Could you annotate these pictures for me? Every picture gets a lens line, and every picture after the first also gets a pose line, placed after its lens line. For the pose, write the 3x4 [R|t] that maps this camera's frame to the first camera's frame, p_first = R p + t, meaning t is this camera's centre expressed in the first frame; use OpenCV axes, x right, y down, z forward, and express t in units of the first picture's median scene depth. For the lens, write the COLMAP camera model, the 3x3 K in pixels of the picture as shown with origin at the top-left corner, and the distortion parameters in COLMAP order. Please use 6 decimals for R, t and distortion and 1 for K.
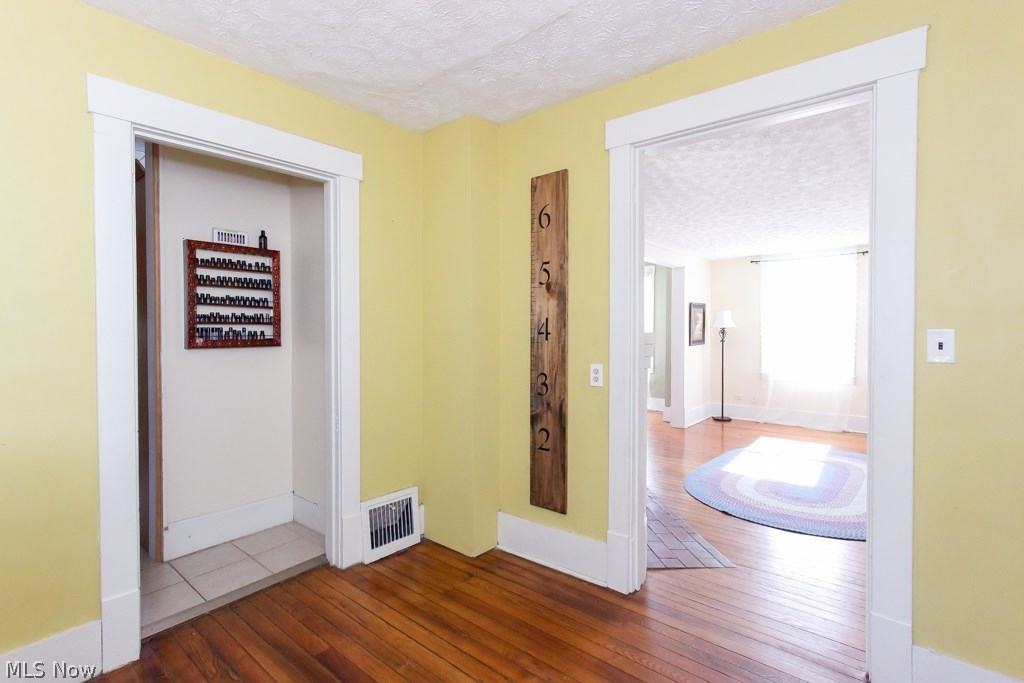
lens RADIAL K [[469.8, 0, 510.1], [0, 469.8, 337.0], [0, 0, 1]] dist [-0.000405, 0.000056]
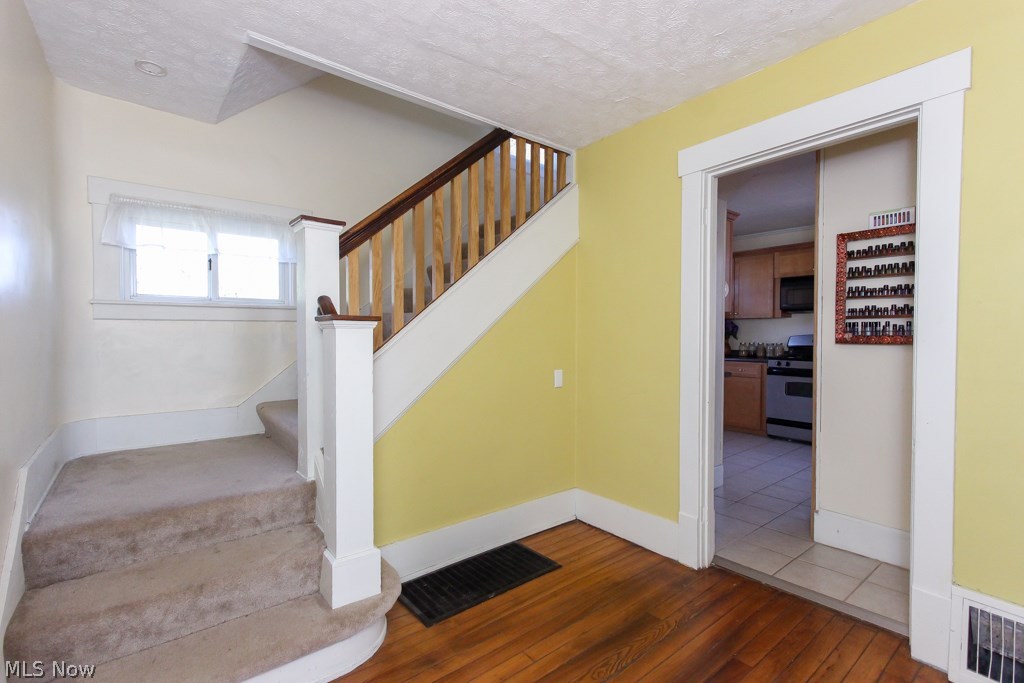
lens RADIAL K [[469.8, 0, 509.5], [0, 469.8, 340.9], [0, 0, 1]] dist [-0.000405, 0.000056]
pose [[-0.192483, 0.022831, -0.981035, 0.415235], [-0.010485, 0.999624, 0.025321, 0.001127], [0.981244, 0.015160, -0.192171, 0.486417]]
